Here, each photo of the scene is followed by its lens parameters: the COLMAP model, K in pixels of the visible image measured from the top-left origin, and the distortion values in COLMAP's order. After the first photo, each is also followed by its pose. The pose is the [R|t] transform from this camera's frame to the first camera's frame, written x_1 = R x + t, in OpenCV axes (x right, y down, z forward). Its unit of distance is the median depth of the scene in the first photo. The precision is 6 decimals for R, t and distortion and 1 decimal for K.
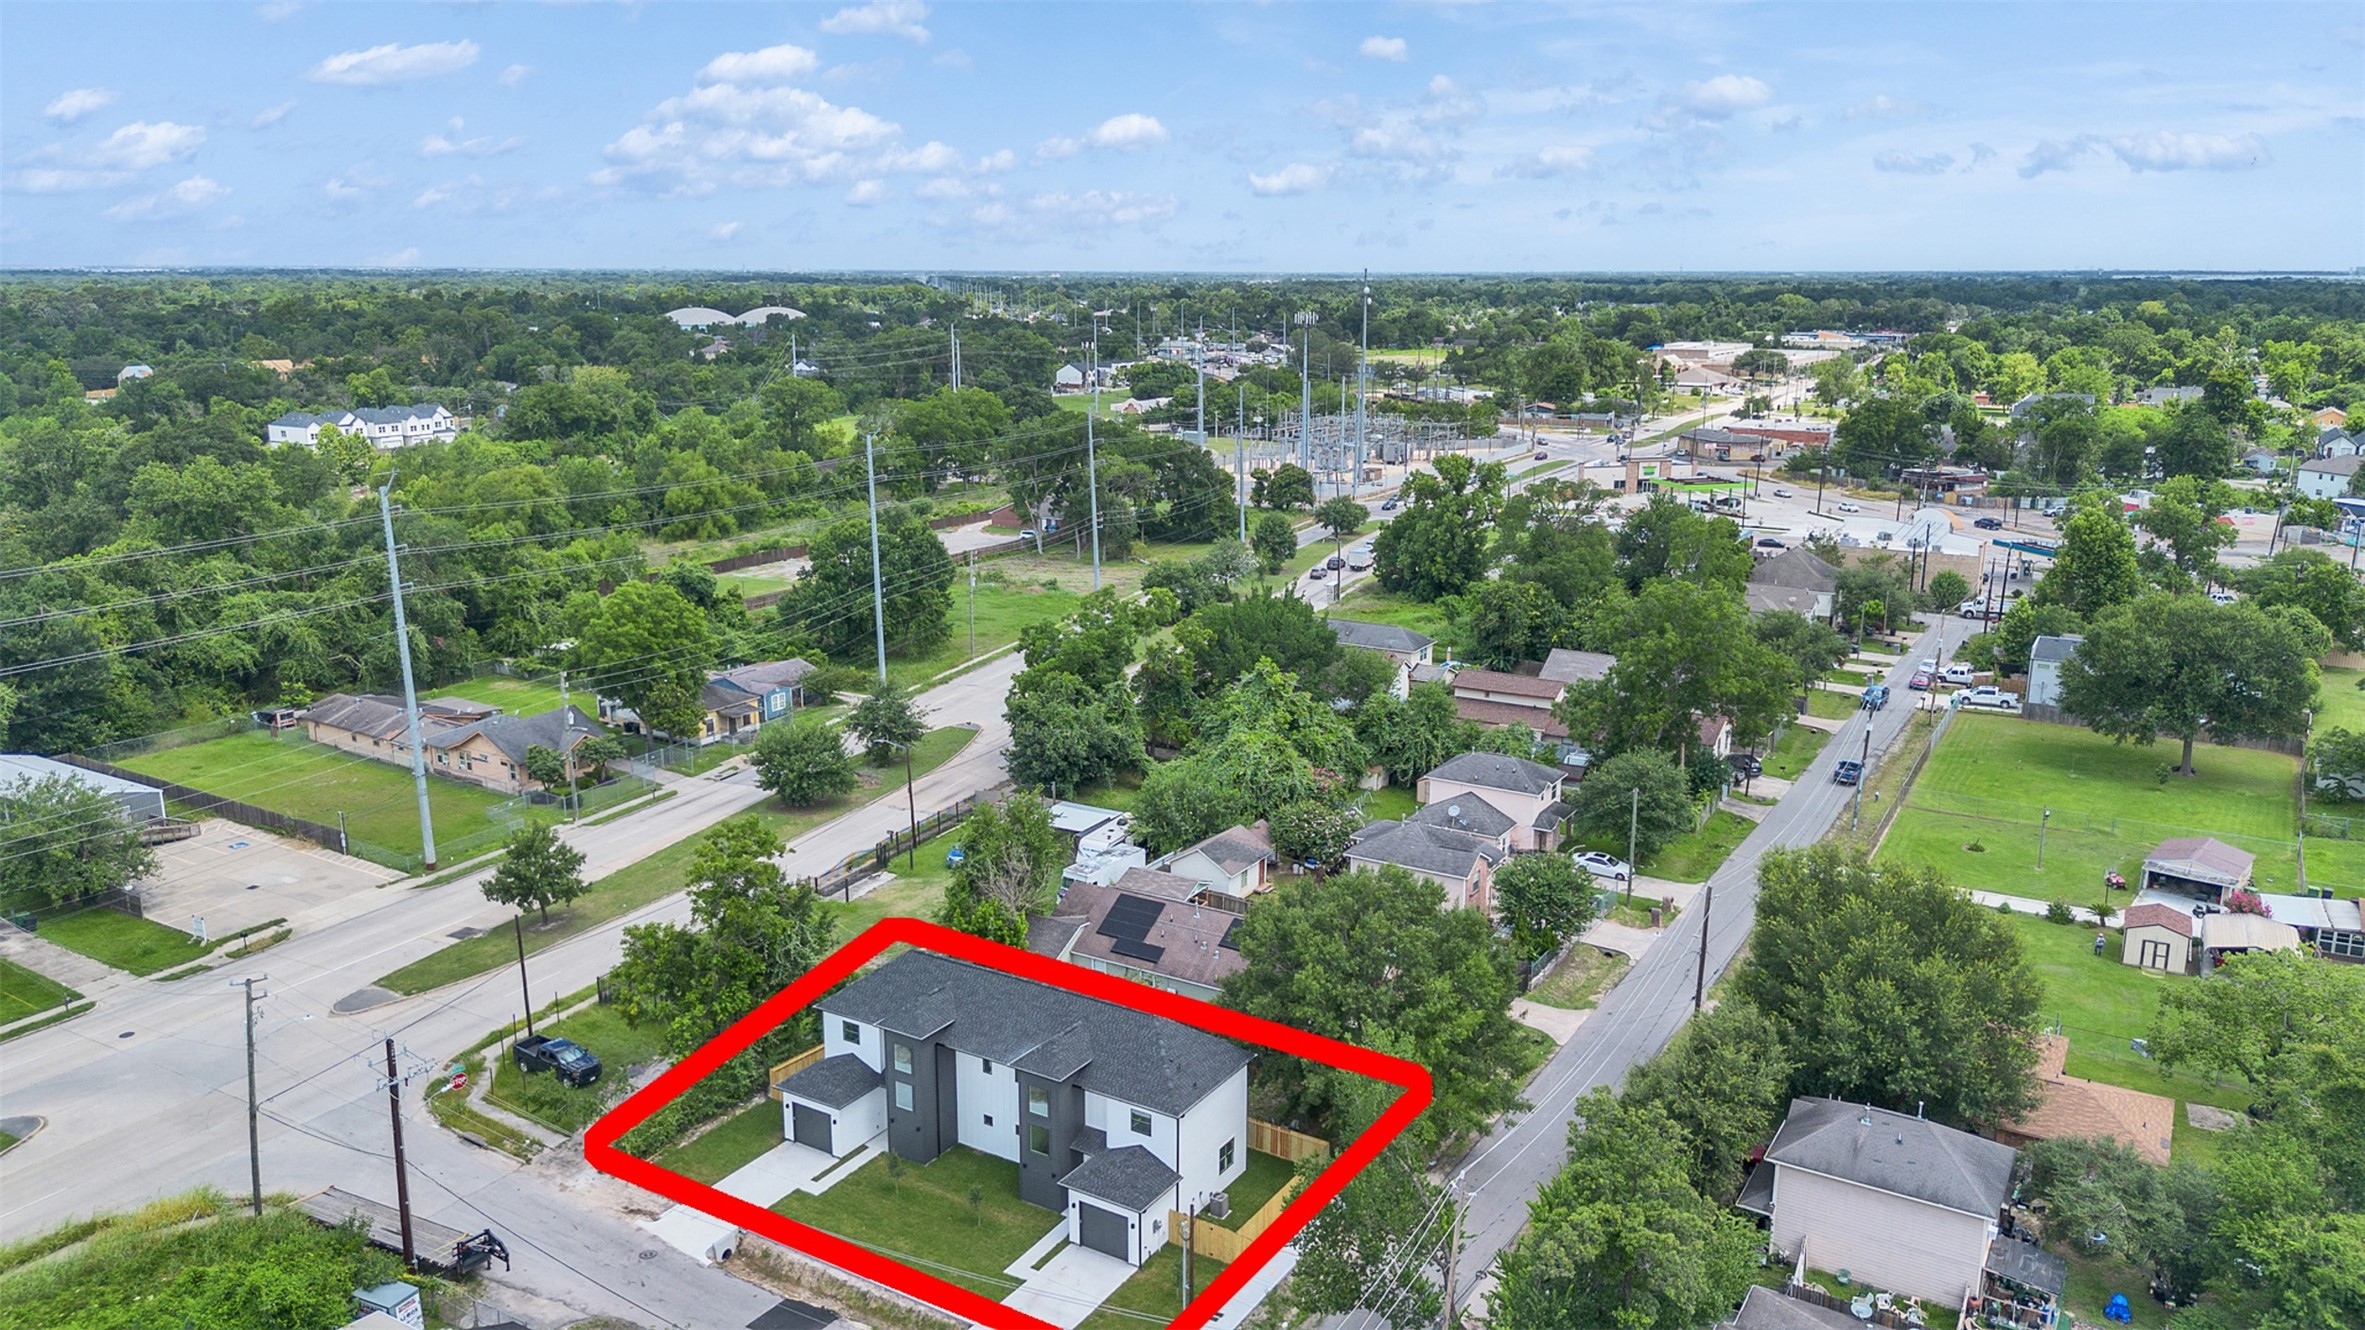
lens RADIAL K [[1667.5, 0, 1182.5], [0, 1667.5, 665.0], [0, 0, 1]] dist [0.081800, -0.089064]
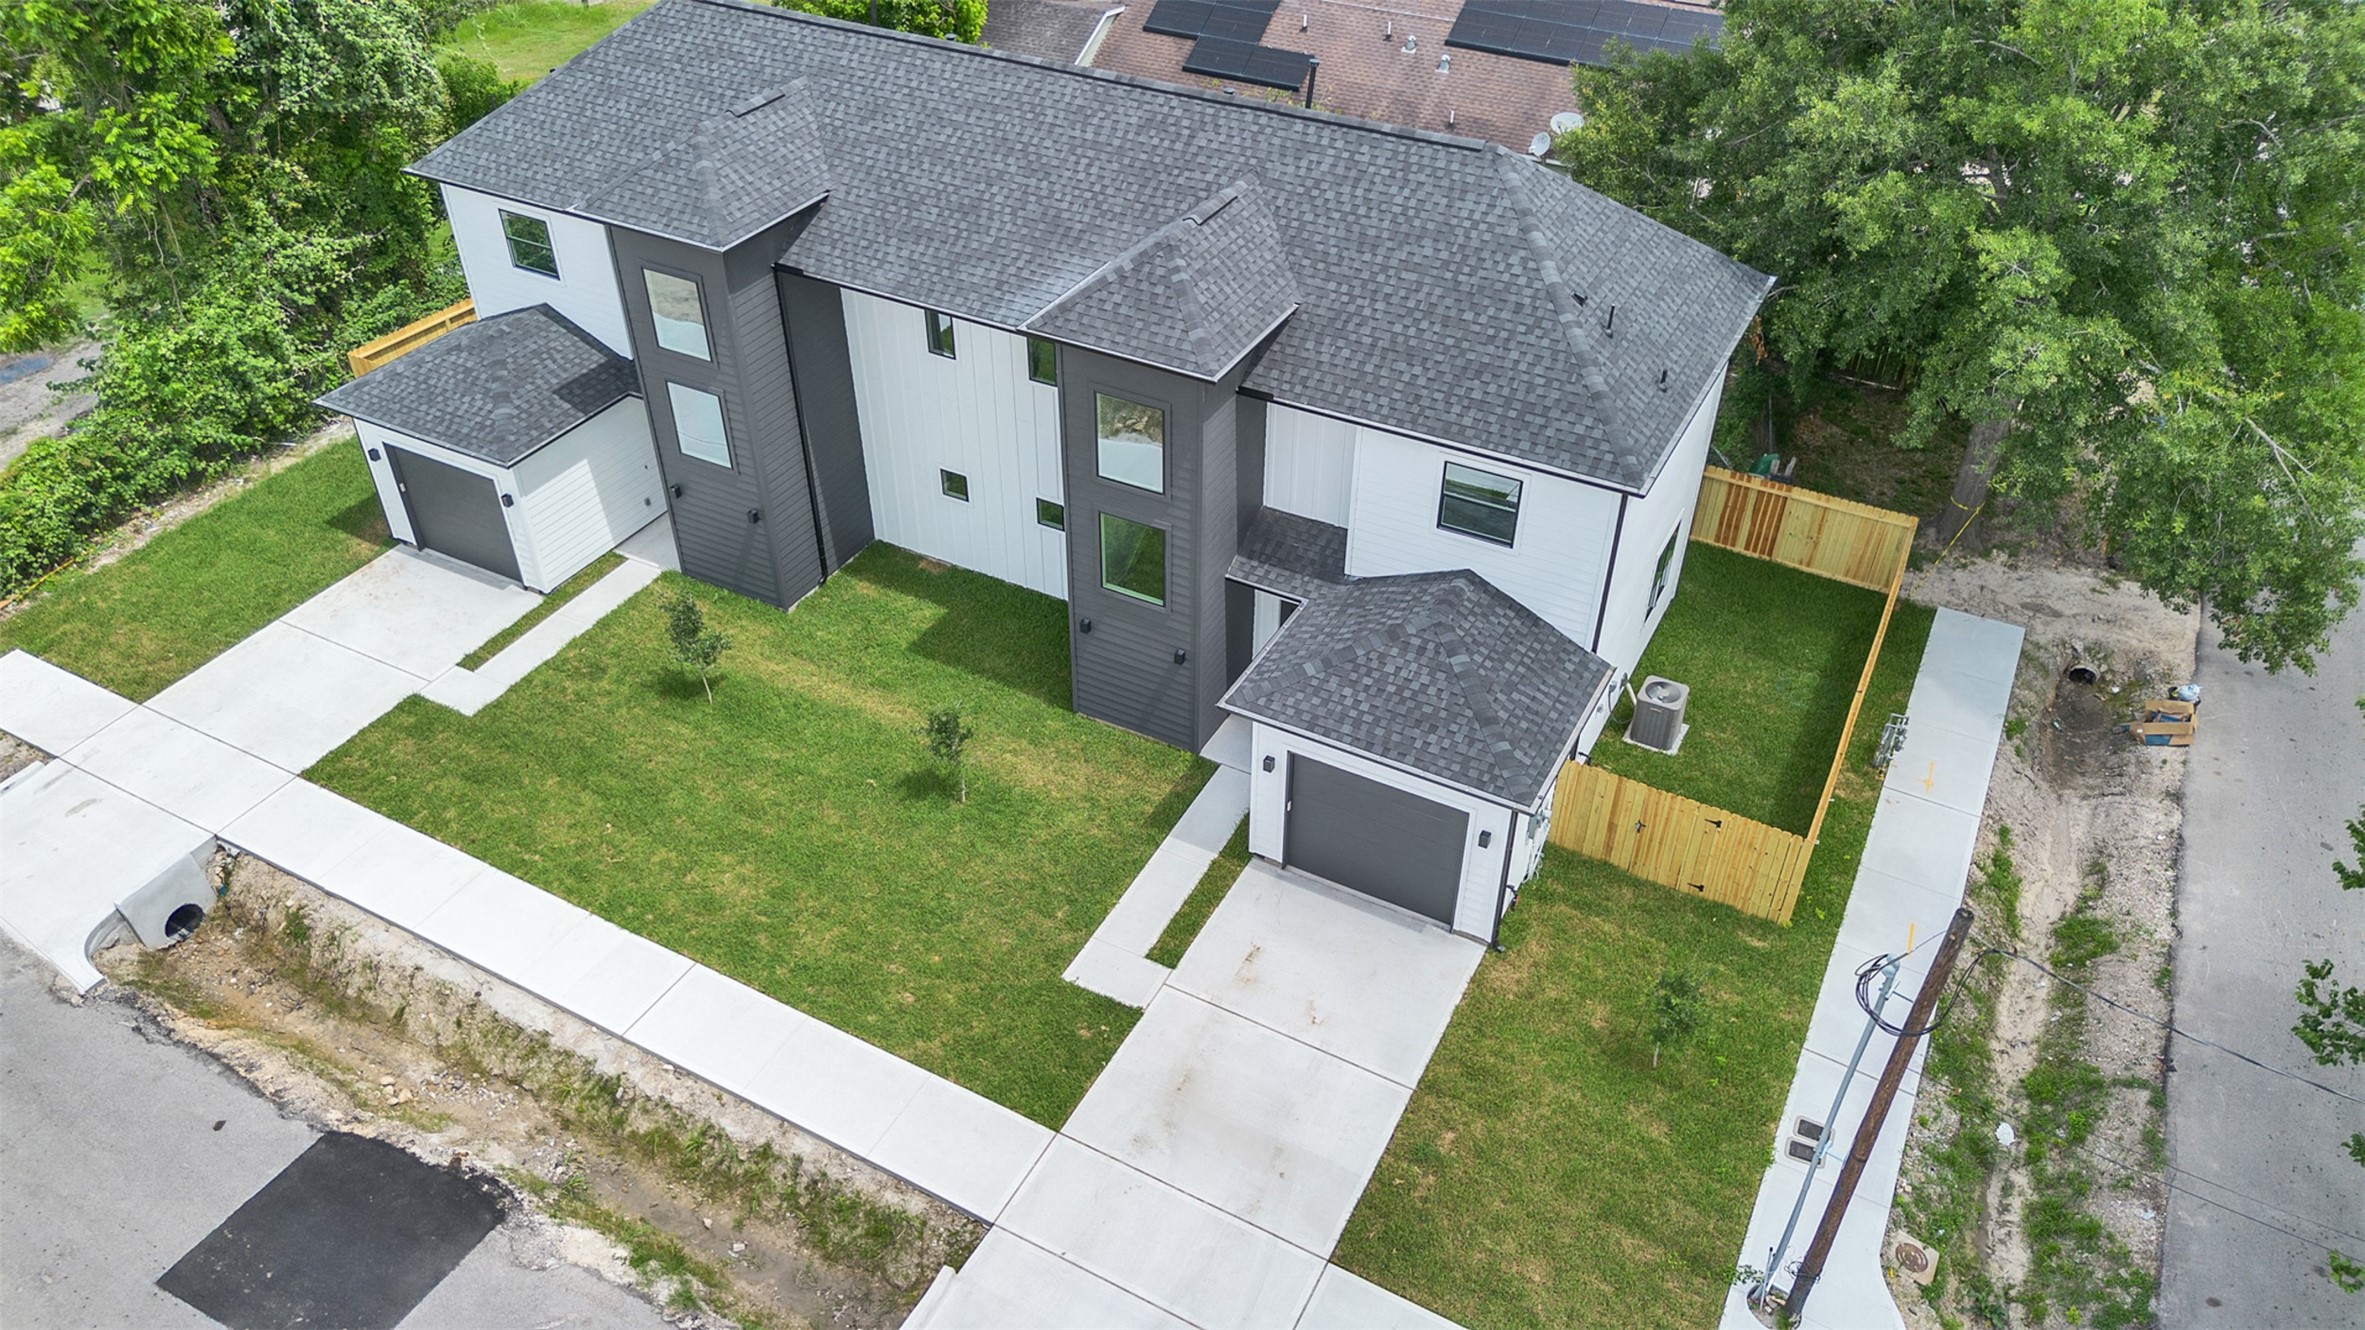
lens RADIAL K [[1667.5, 0, 1182.5], [0, 1667.5, 665.0], [0, 0, 1]] dist [0.081800, -0.089064]
pose [[0.997910, -0.036470, 0.053337, -0.088180], [0.011053, 0.909661, 0.415205, 0.160218], [-0.063662, -0.413748, 0.908163, 0.662531]]
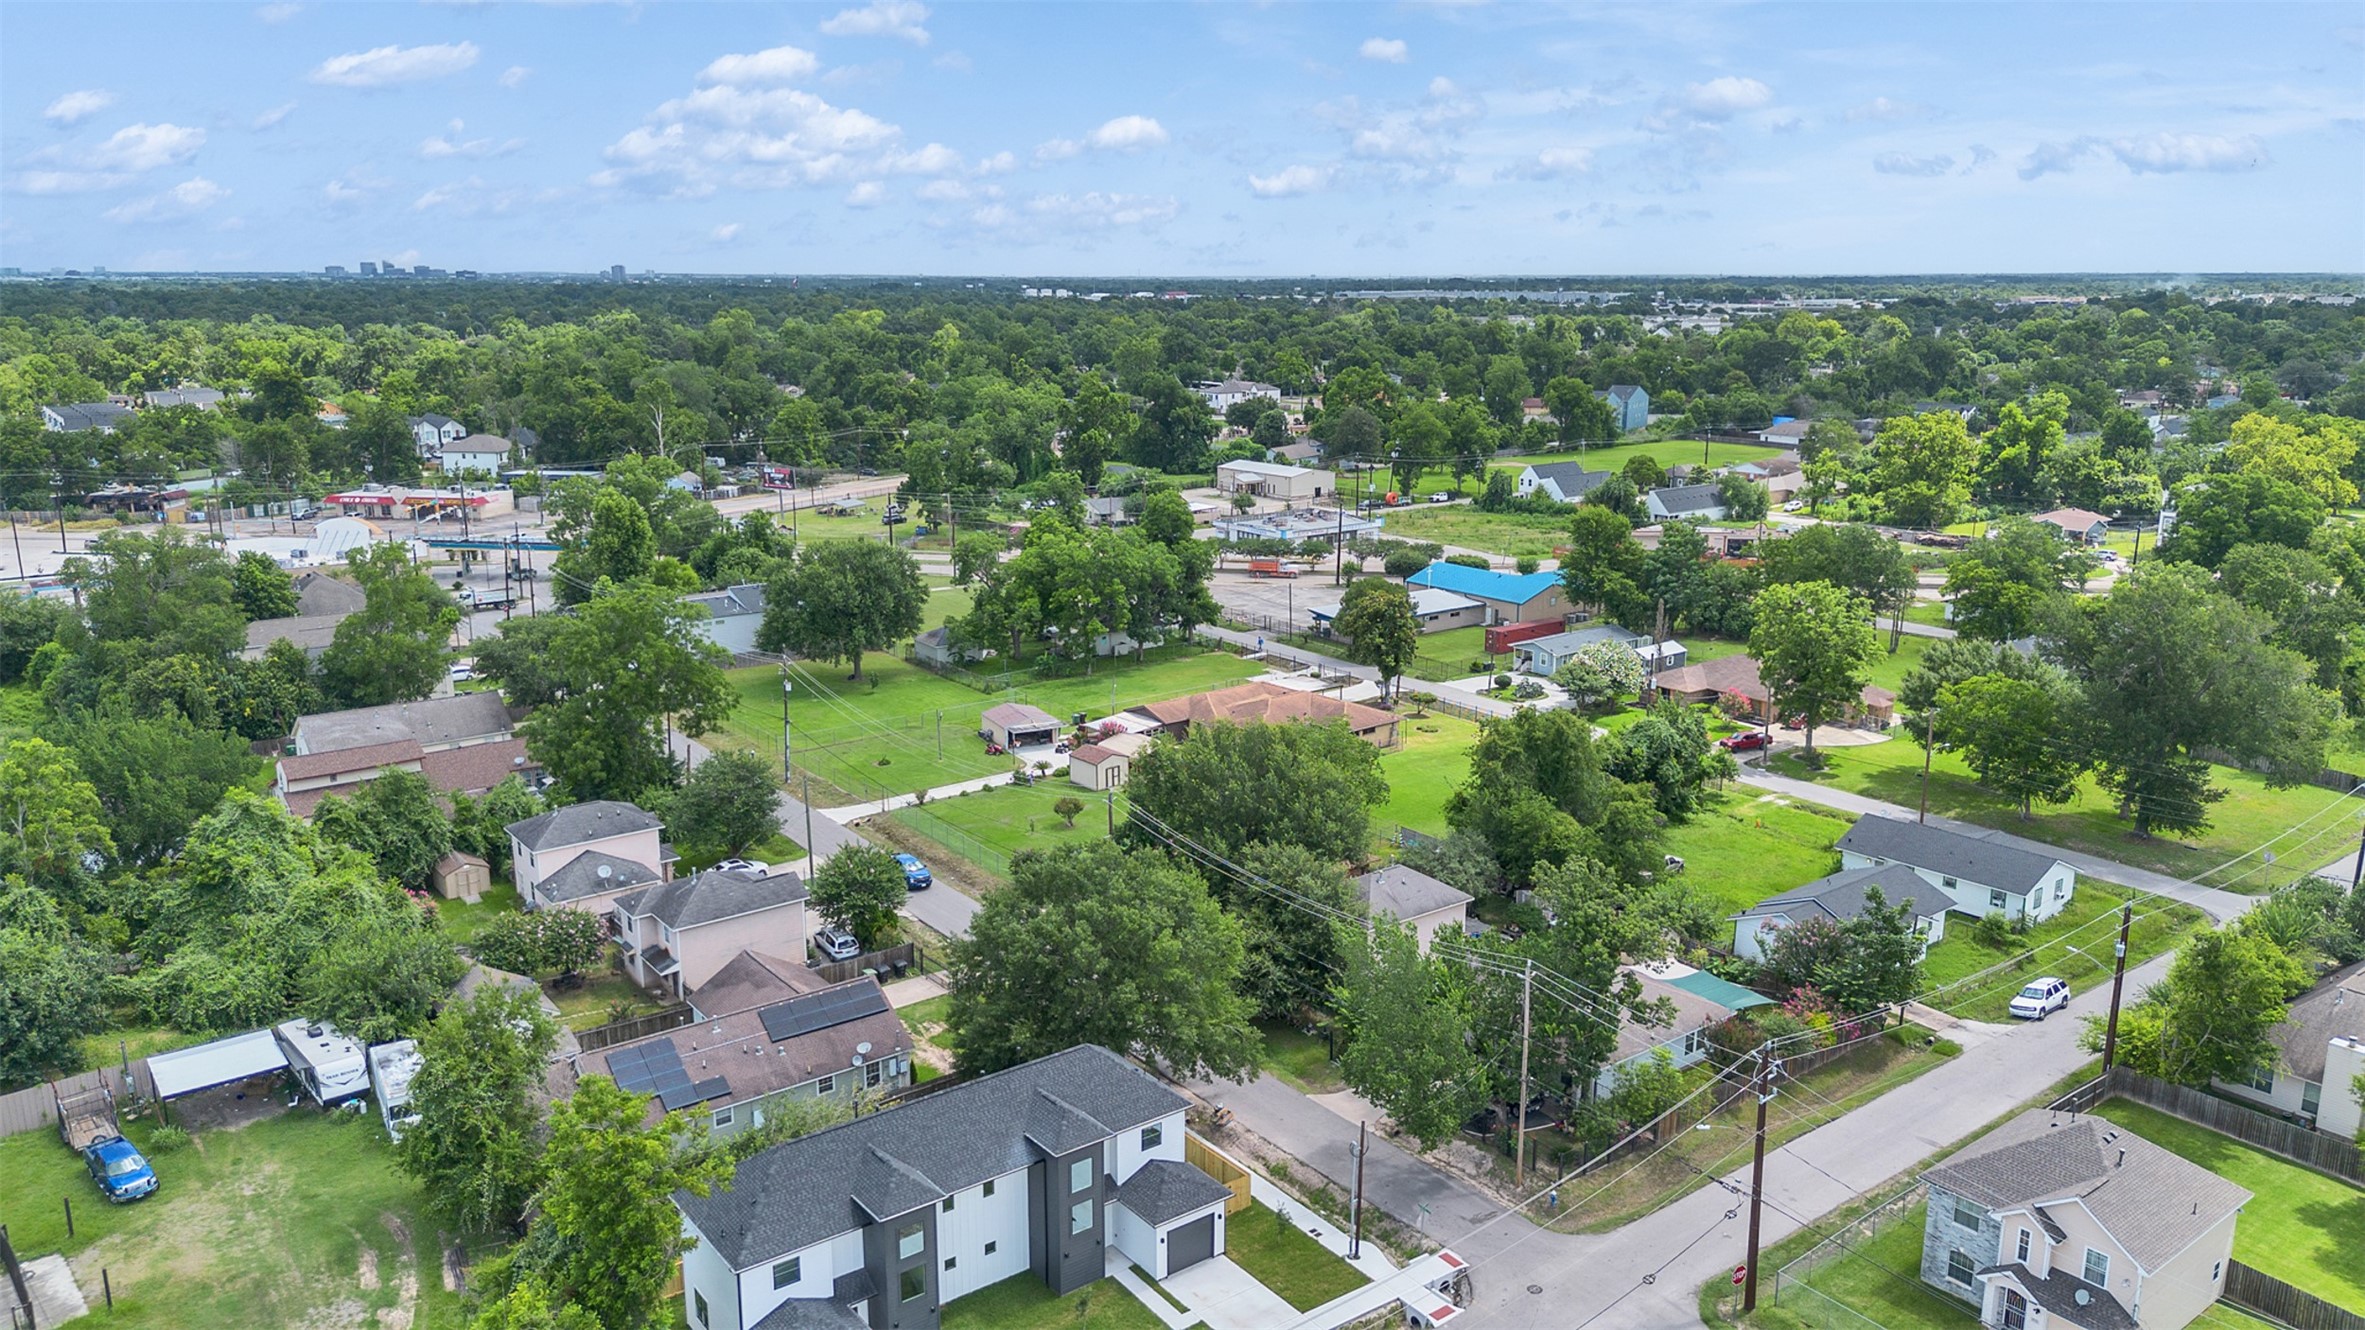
lens RADIAL K [[1709.2, 0, 1177.4], [0, 1709.2, 611.1], [0, 0, 1]] dist [0.001825, 0.001434]
pose [[0.365226, -0.187909, 0.911757, -0.820508], [0.216760, 0.969661, 0.113014, -0.131238], [-0.905331, 0.156357, 0.394877, 0.494677]]
